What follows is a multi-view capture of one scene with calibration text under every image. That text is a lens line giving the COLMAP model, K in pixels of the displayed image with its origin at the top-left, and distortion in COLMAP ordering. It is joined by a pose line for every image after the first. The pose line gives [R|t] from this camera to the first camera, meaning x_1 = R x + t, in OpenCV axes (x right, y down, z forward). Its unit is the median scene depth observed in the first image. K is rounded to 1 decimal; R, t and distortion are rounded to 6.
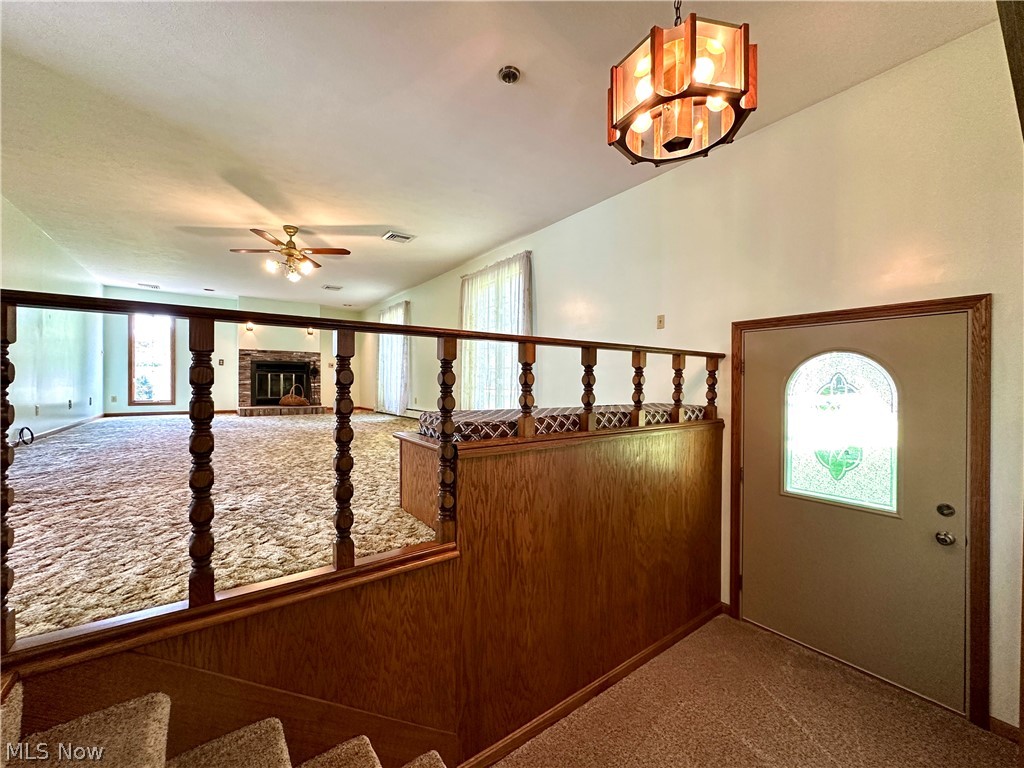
lens RADIAL K [[409.2, 0, 513.4], [0, 409.2, 384.9], [0, 0, 1]] dist [-0.003142, 0.000380]
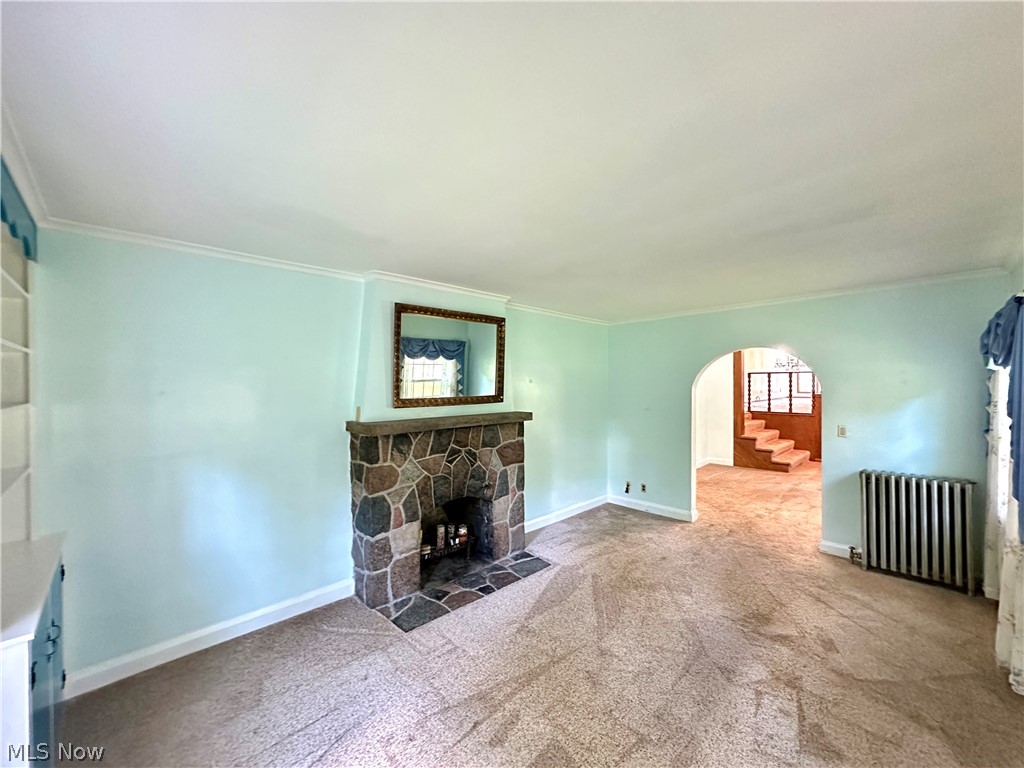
lens RADIAL K [[409.2, 0, 513.4], [0, 409.2, 384.9], [0, 0, 1]] dist [-0.003142, 0.000380]
pose [[0.132544, -0.000331, -0.991177, 1.643644], [0.002106, 0.999998, -0.000052, 0.009266], [0.991175, -0.002080, 0.132544, -1.261271]]
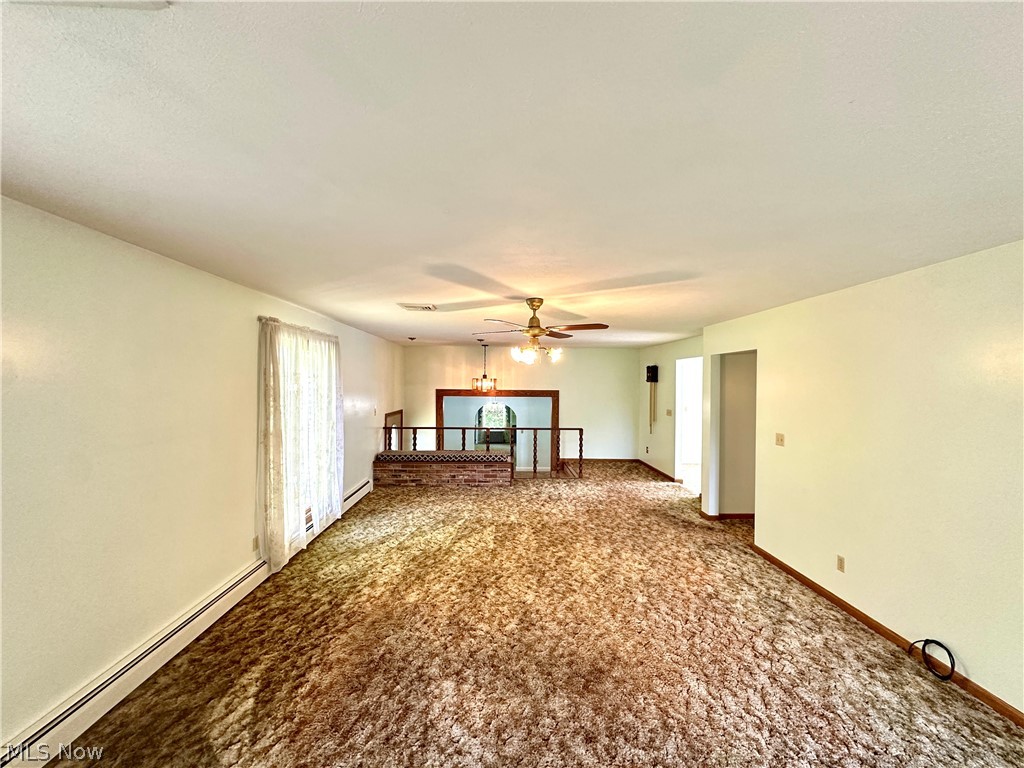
lens RADIAL K [[409.2, 0, 513.4], [0, 409.2, 384.9], [0, 0, 1]] dist [-0.003142, 0.000380]
pose [[-0.821195, -0.014478, 0.570464, -0.967978], [-0.011978, 0.999895, 0.008133, -0.231401], [-0.570522, -0.000154, -0.821282, 1.678968]]
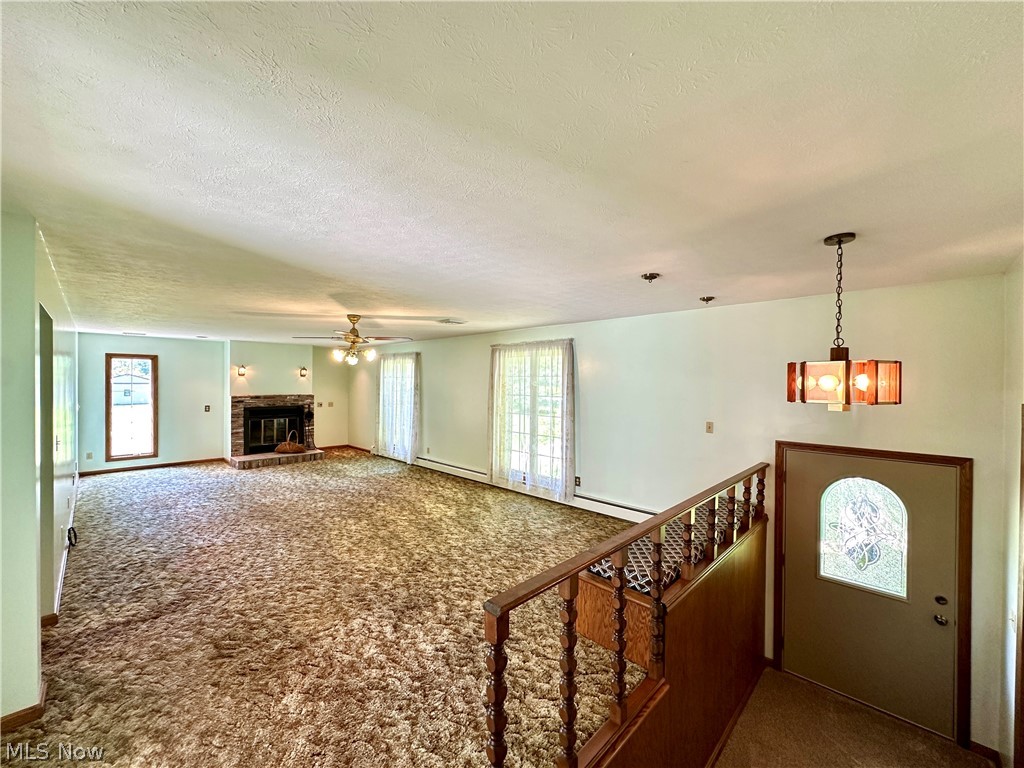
lens RADIAL K [[409.2, 0, 513.4], [0, 409.2, 384.9], [0, 0, 1]] dist [-0.003142, 0.000380]
pose [[0.987119, 0.000295, 0.159986, -0.316661], [-0.000911, 0.999992, 0.003773, -0.216599], [-0.159983, -0.003871, 0.987112, -0.088813]]
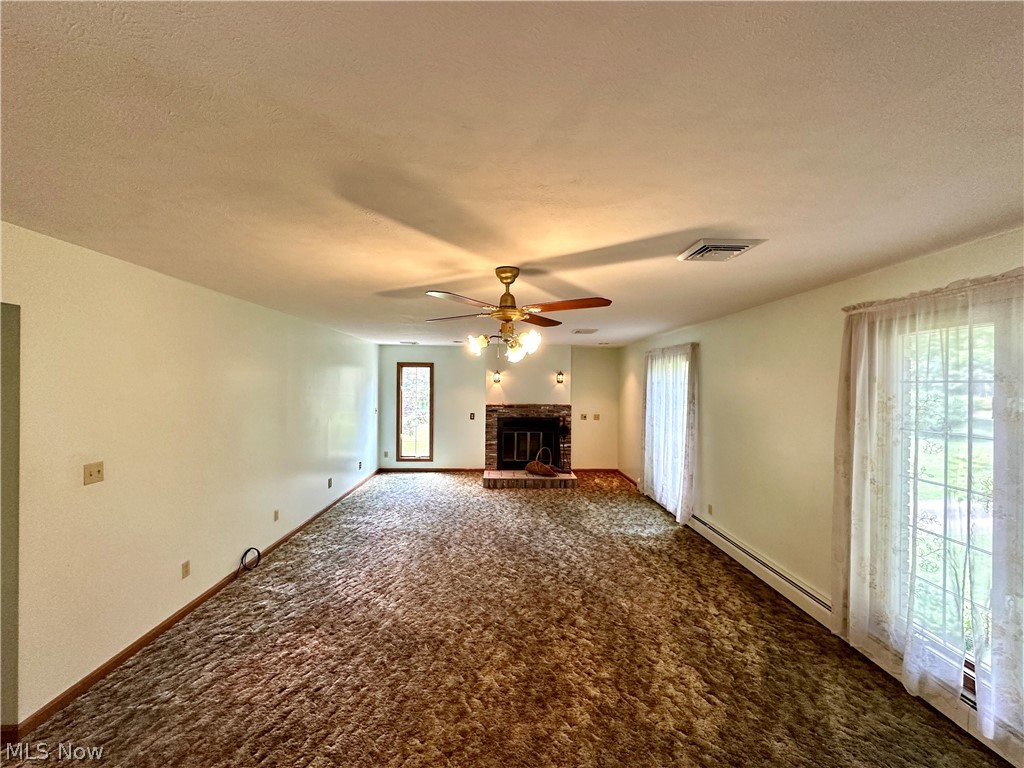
lens RADIAL K [[409.2, 0, 513.4], [0, 409.2, 384.9], [0, 0, 1]] dist [-0.003142, 0.000380]
pose [[0.825667, 0.002732, -0.564151, -0.230187], [-0.007634, 0.999951, -0.006331, -0.228644], [0.564106, 0.009534, 0.825647, 0.557517]]
